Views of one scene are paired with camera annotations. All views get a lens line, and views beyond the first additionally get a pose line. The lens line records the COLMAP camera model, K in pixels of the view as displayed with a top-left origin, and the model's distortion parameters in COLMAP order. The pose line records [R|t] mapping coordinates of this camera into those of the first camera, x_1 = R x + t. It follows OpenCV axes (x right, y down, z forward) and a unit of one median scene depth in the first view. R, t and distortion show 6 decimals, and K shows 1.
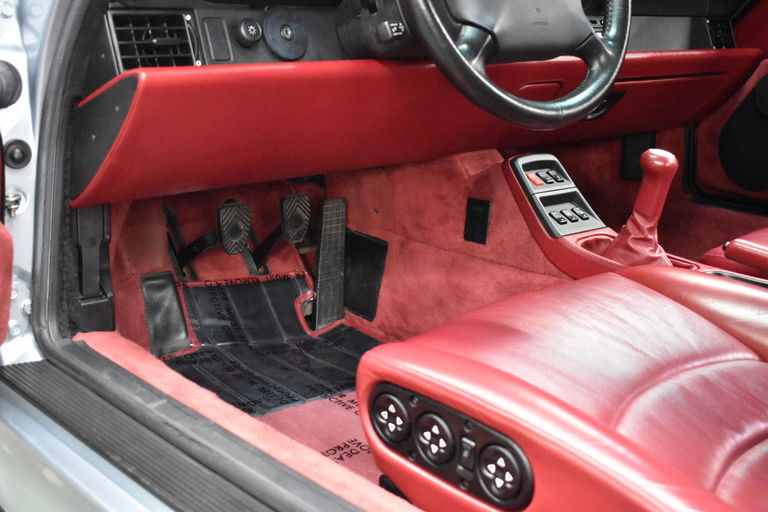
lens RADIAL K [[926.7, 0, 384.7], [0, 926.7, 269.1], [0, 0, 1]] dist [-0.132696, 0.309839]
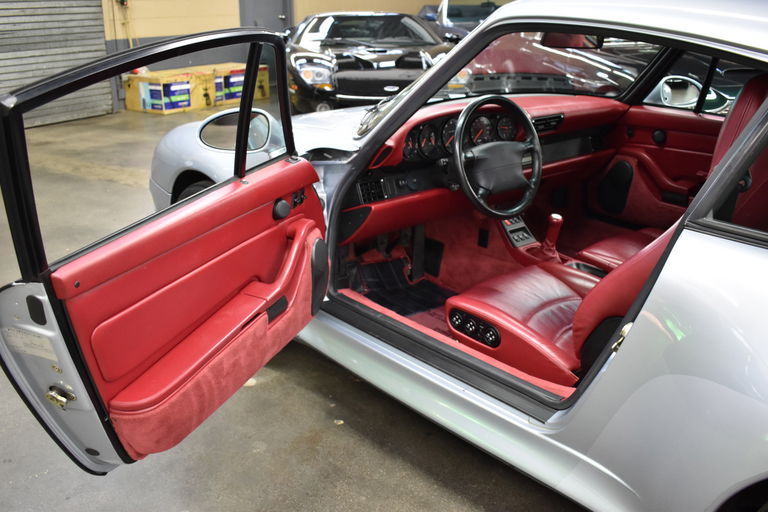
lens RADIAL K [[722.8, 0, 384.0], [0, 722.8, 256.0], [0, 0, 1]] dist [-0.097273, -0.001588]
pose [[0.999480, -0.002875, -0.032118, -0.104536], [0.005199, 0.997355, 0.072491, -0.153086], [0.031825, -0.072621, 0.996852, -0.939013]]
